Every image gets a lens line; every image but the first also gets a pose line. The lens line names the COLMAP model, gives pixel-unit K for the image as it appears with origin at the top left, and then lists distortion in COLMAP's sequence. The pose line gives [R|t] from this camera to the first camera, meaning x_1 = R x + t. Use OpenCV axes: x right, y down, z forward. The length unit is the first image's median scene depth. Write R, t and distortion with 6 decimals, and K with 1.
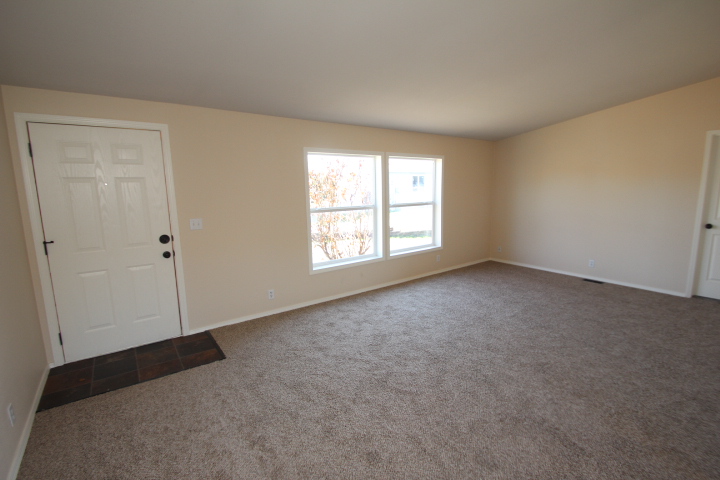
lens RADIAL K [[330.9, 0, 366.0], [0, 330.9, 237.0], [0, 0, 1]] dist [0.015182, -0.018198]
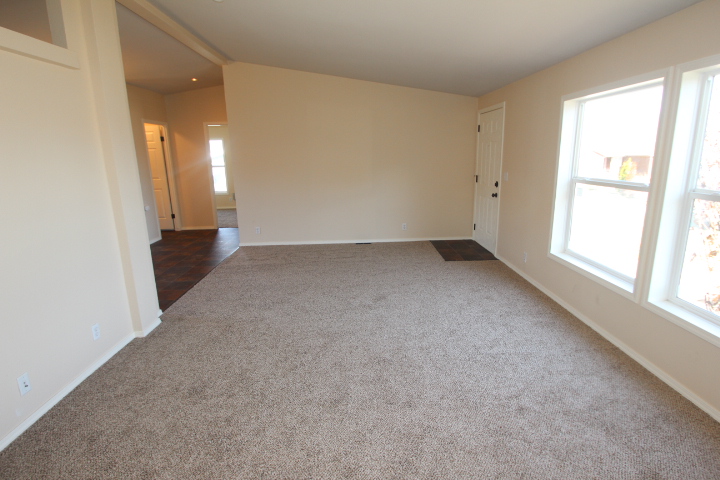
lens RADIAL K [[381.5, 0, 360.0], [0, 381.5, 240.0], [0, 0, 1]] dist [-0.000306, 0.000018]
pose [[-0.583400, 0.212216, -0.783969, 0.809767], [-0.088625, 0.942862, 0.321179, -0.181592], [0.807335, 0.256855, -0.531259, 1.084917]]
